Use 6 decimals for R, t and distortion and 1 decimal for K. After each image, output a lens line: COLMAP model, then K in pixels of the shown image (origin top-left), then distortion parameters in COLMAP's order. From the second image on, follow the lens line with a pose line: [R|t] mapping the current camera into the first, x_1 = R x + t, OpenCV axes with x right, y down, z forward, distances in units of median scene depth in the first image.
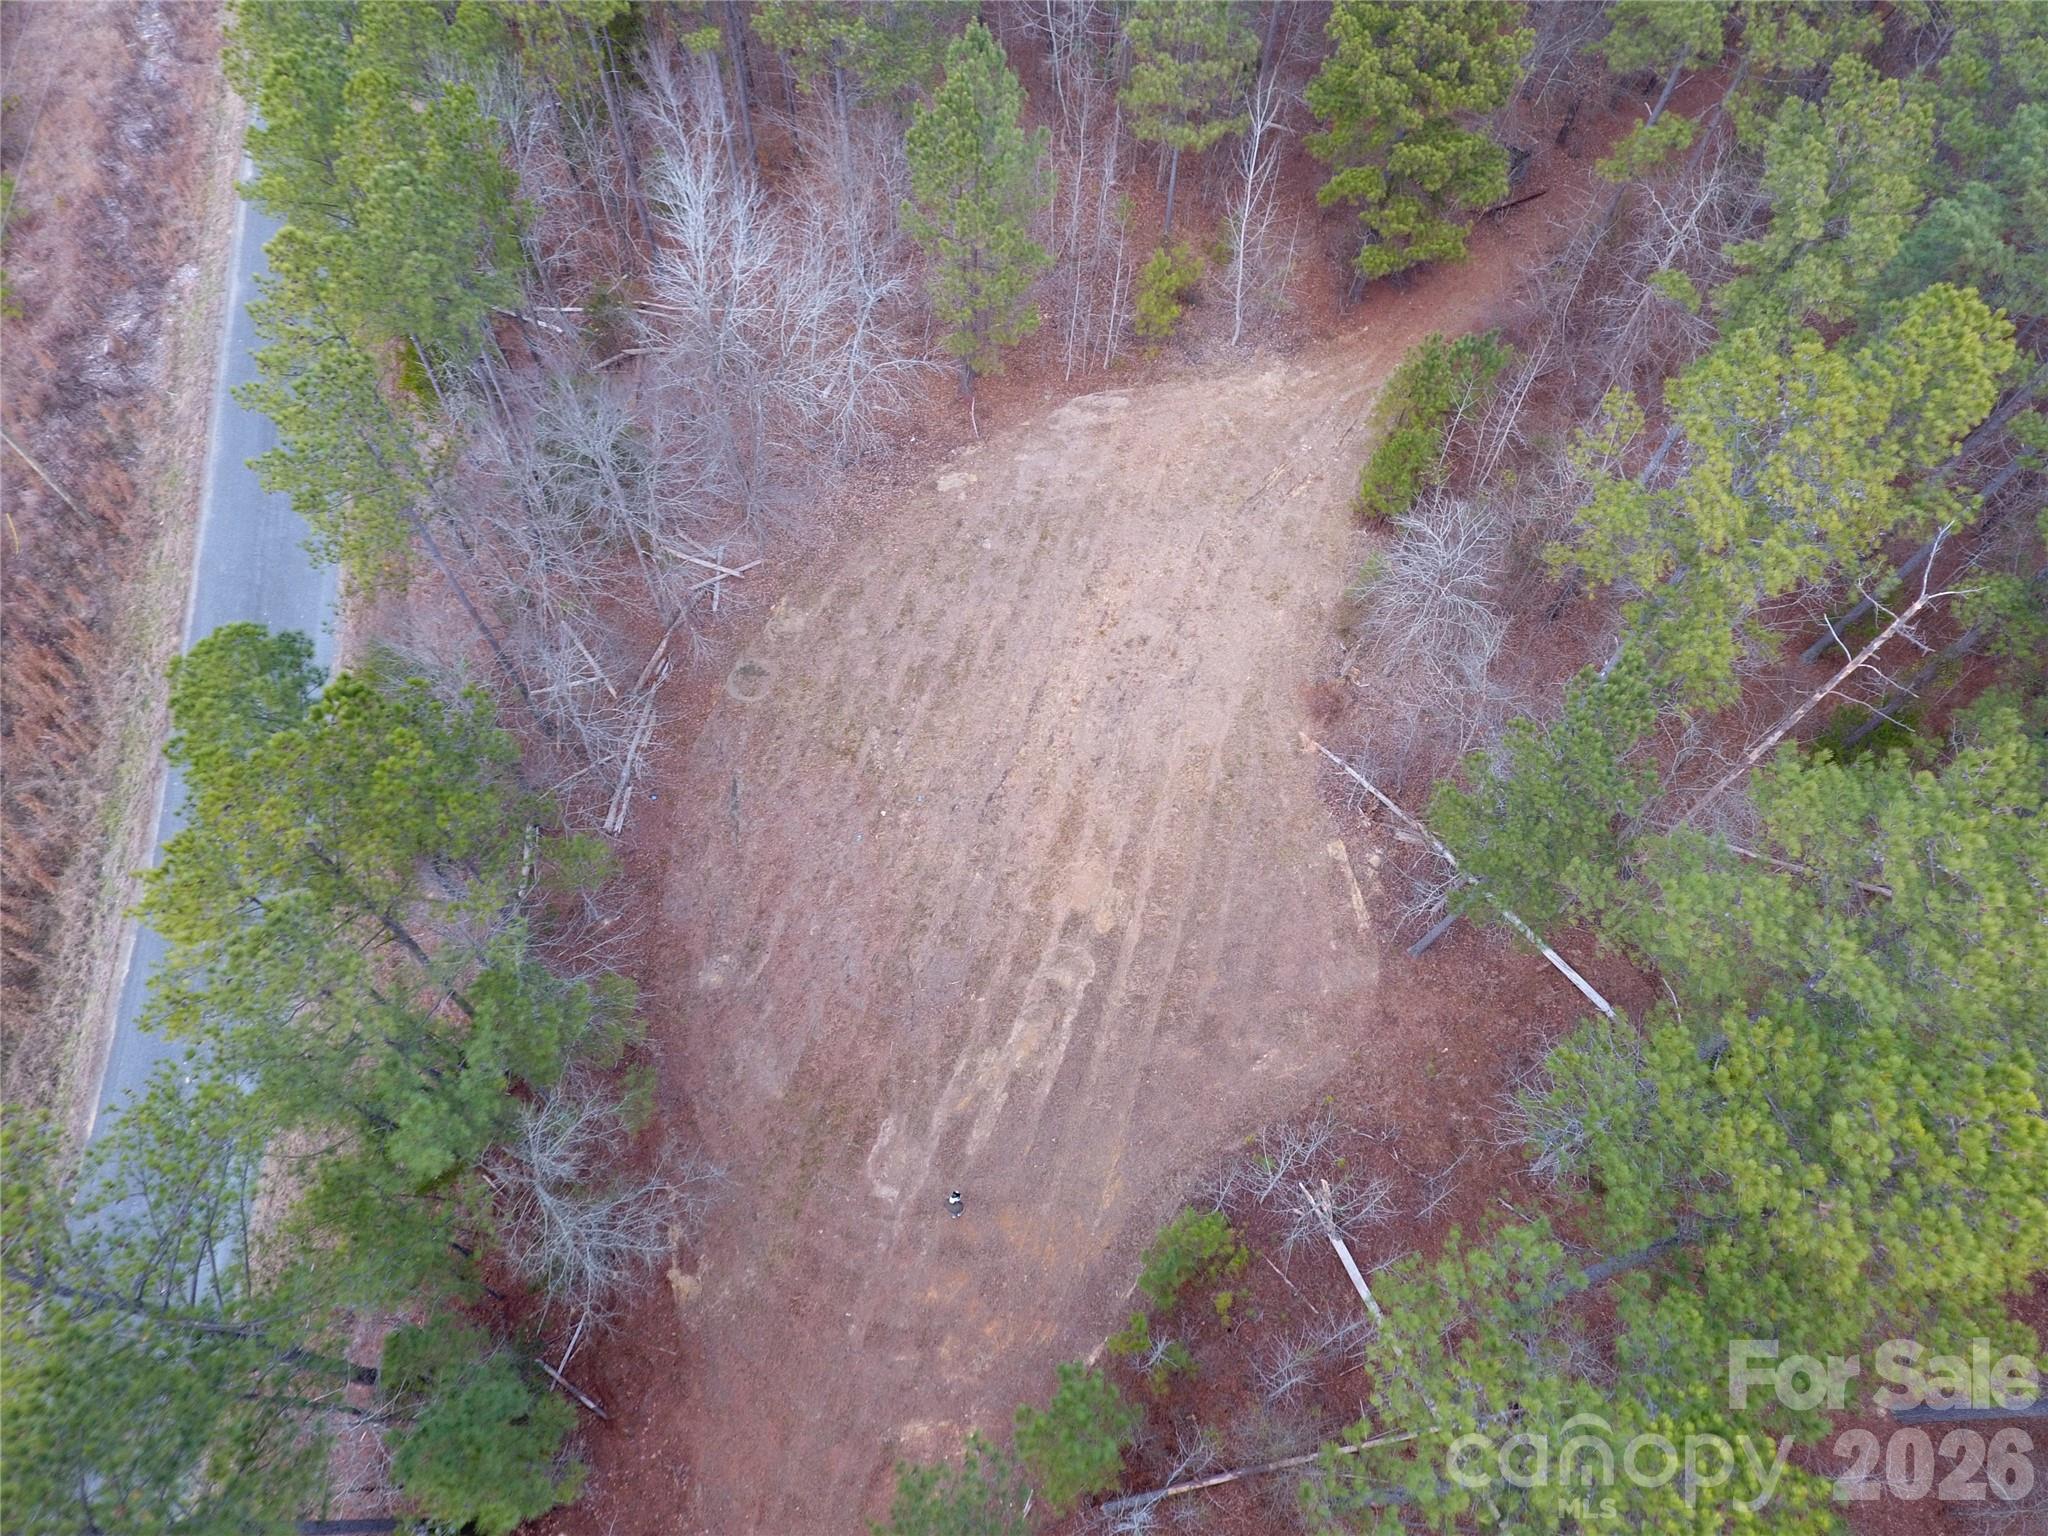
lens RADIAL K [[1180.4, 0, 1030.8], [0, 1180.4, 768.1], [0, 0, 1]] dist [-0.008976, 0.001192]
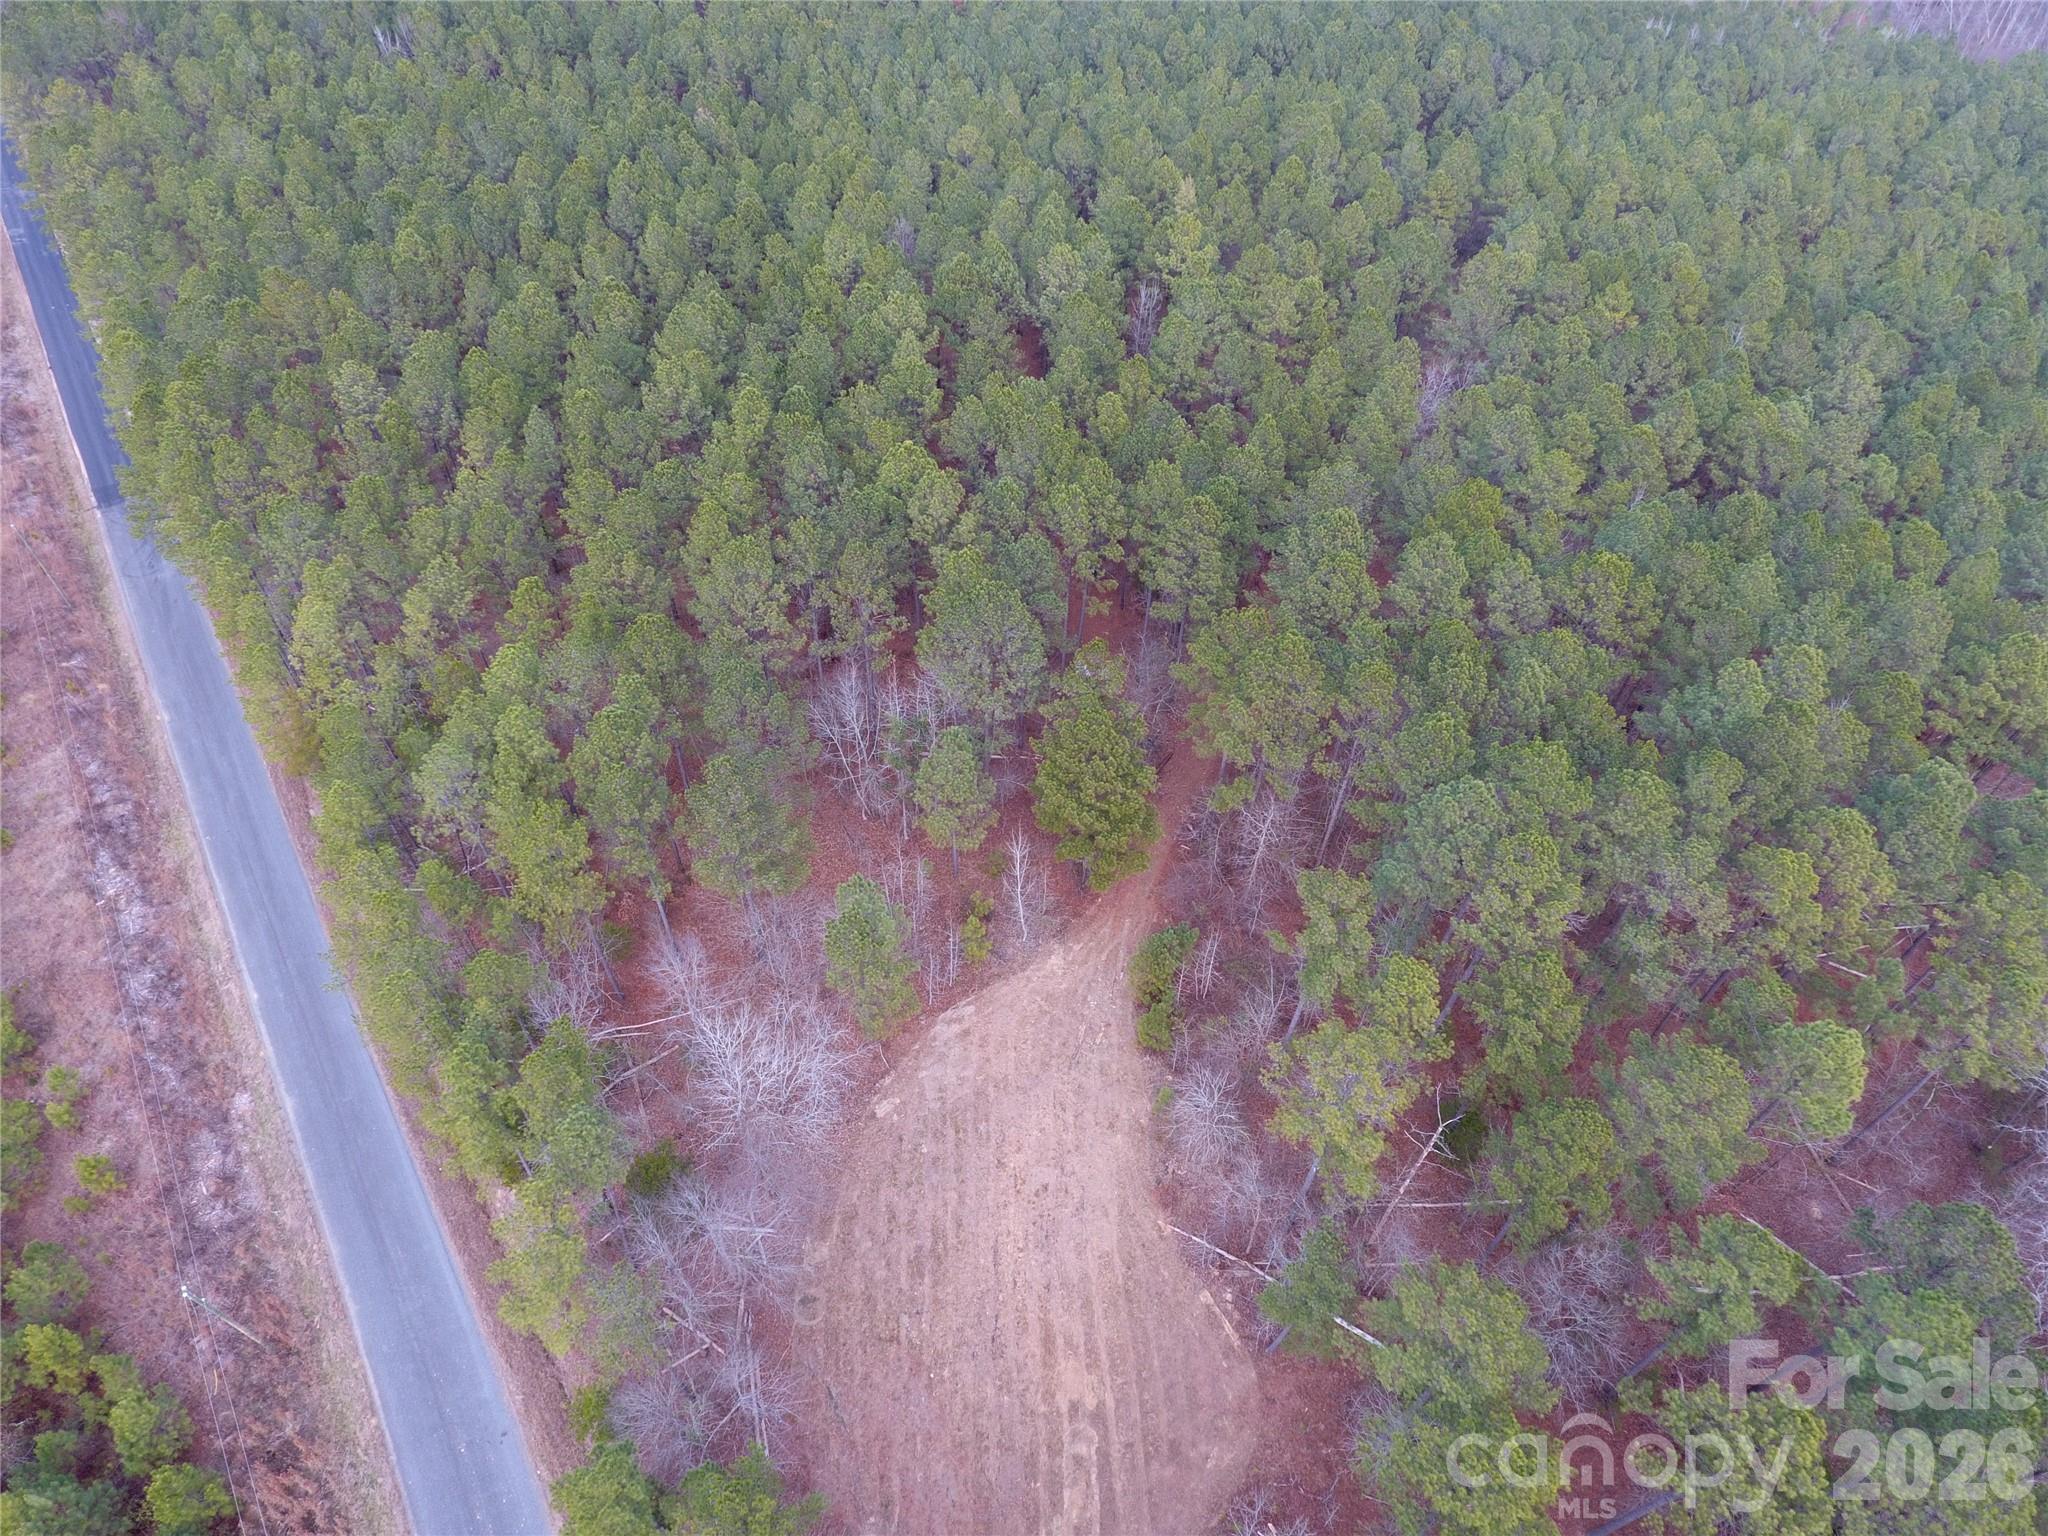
lens RADIAL K [[1199.1, 0, 1024.0], [0, 1199.1, 768.0], [0, 0, 1]] dist [-0.003469, 0.001146]
pose [[0.939188, -0.252704, 0.232523, -0.165145], [0.295717, 0.939385, -0.173518, -0.377671], [-0.174579, 0.231727, 0.956987, -0.664189]]
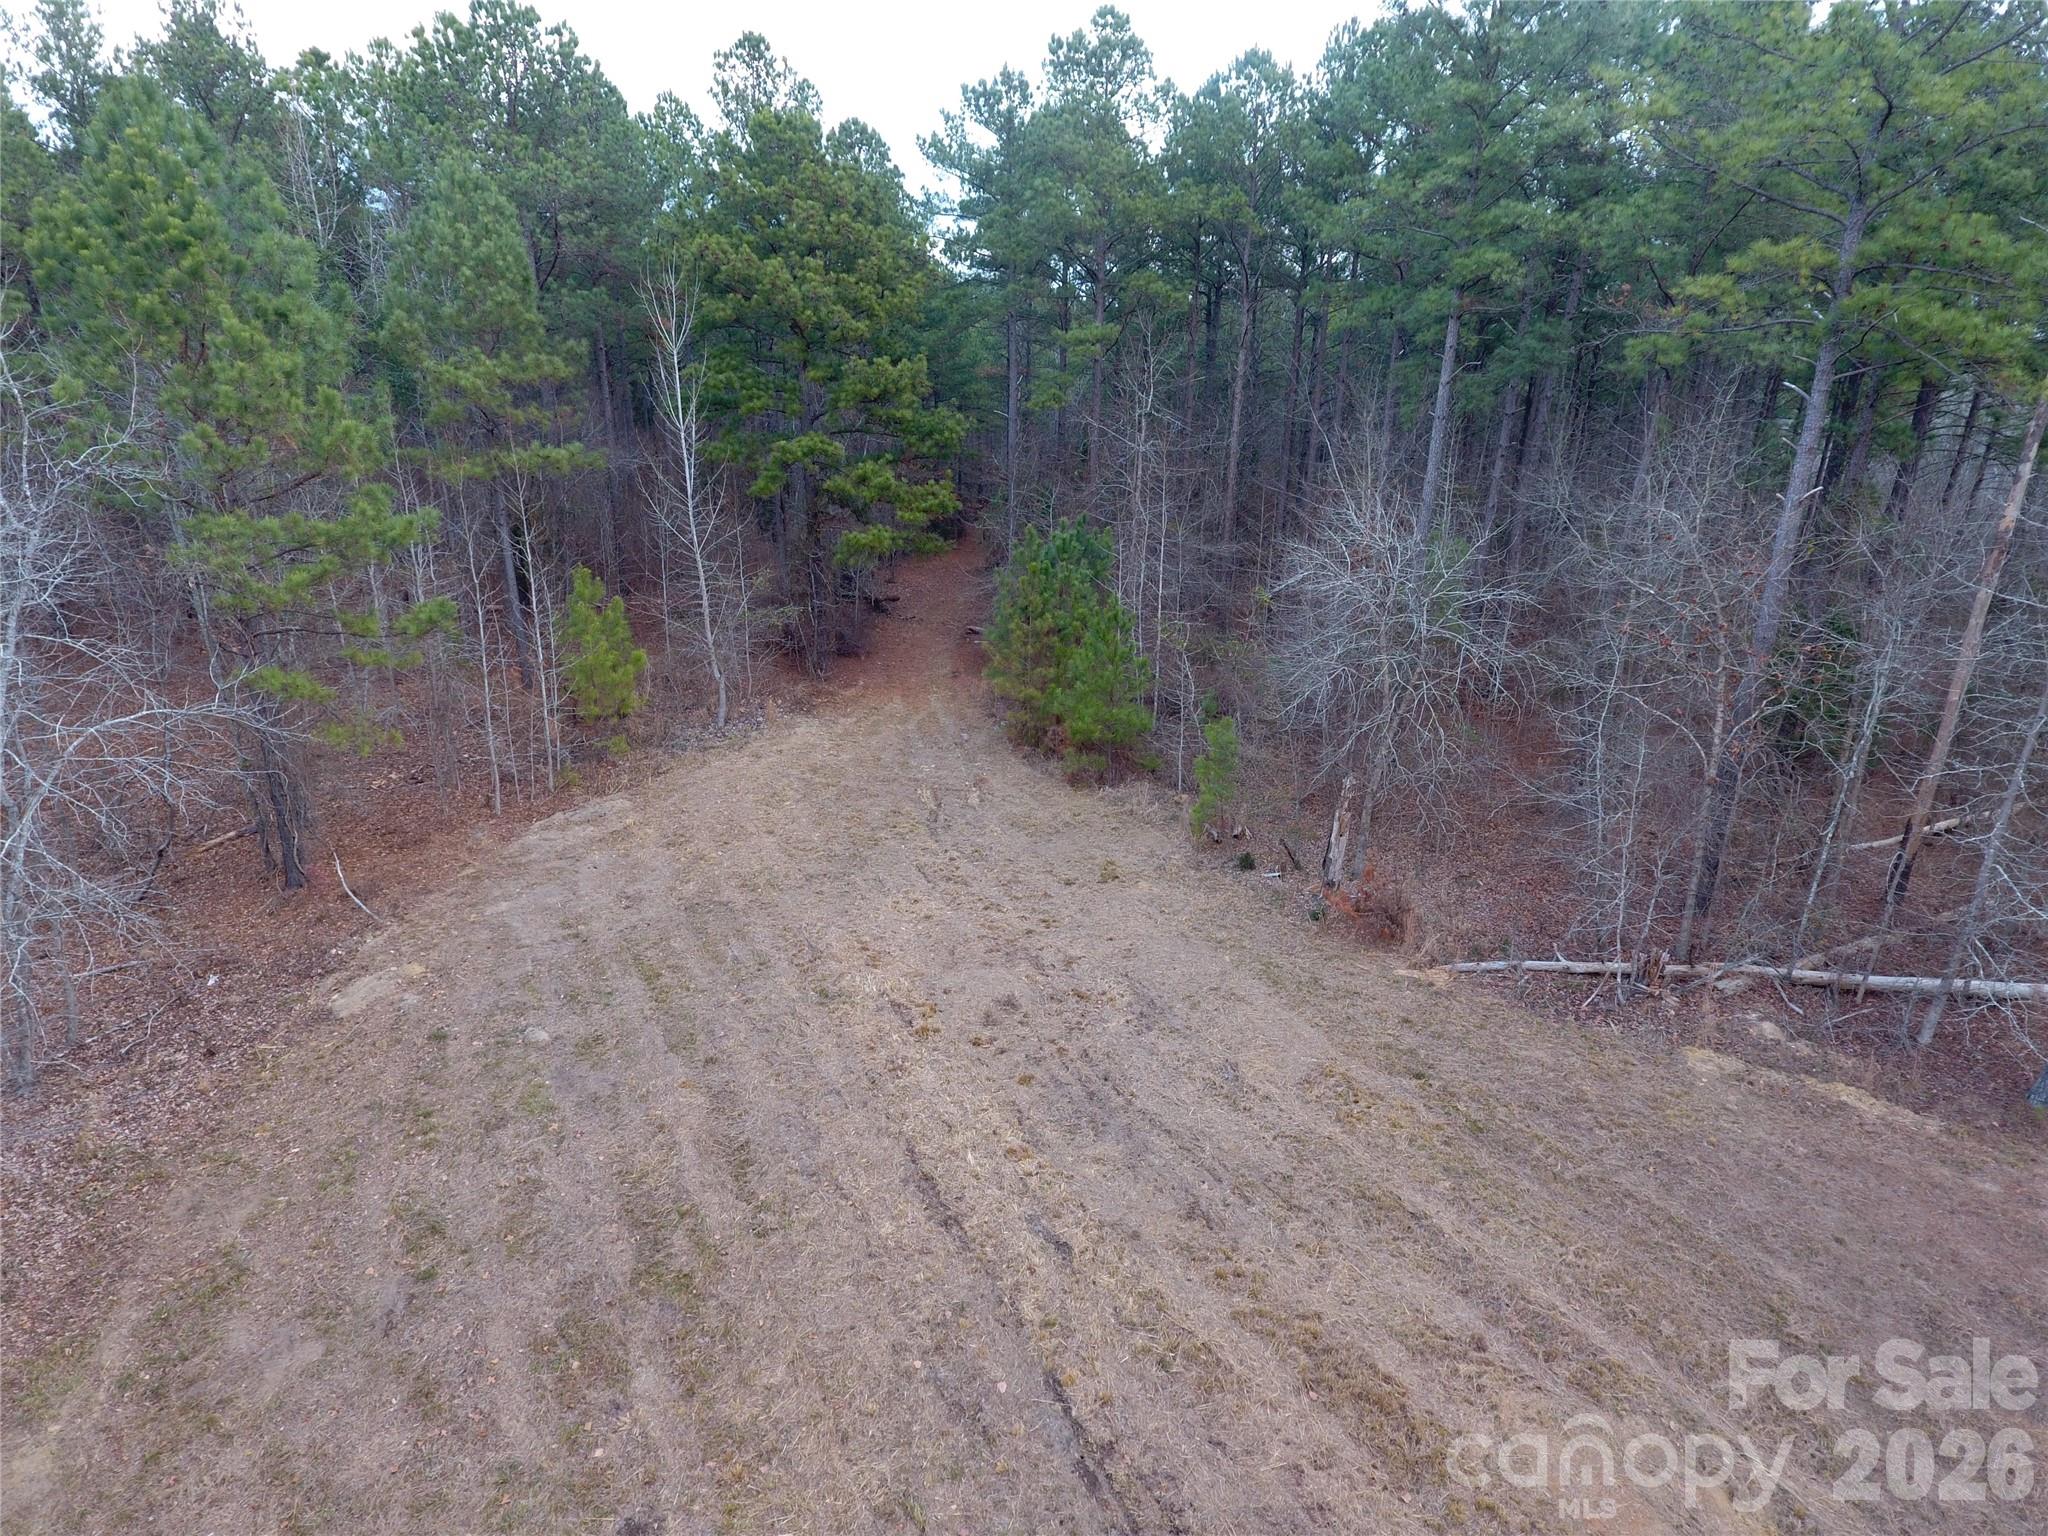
lens RADIAL K [[1199.1, 0, 1024.0], [0, 1199.1, 768.0], [0, 0, 1]] dist [-0.003469, 0.001146]
pose [[0.710482, -0.265981, 0.651514, -0.178066], [0.610042, 0.694317, -0.381802, 0.006734], [-0.350805, 0.668714, 0.655559, 0.668936]]
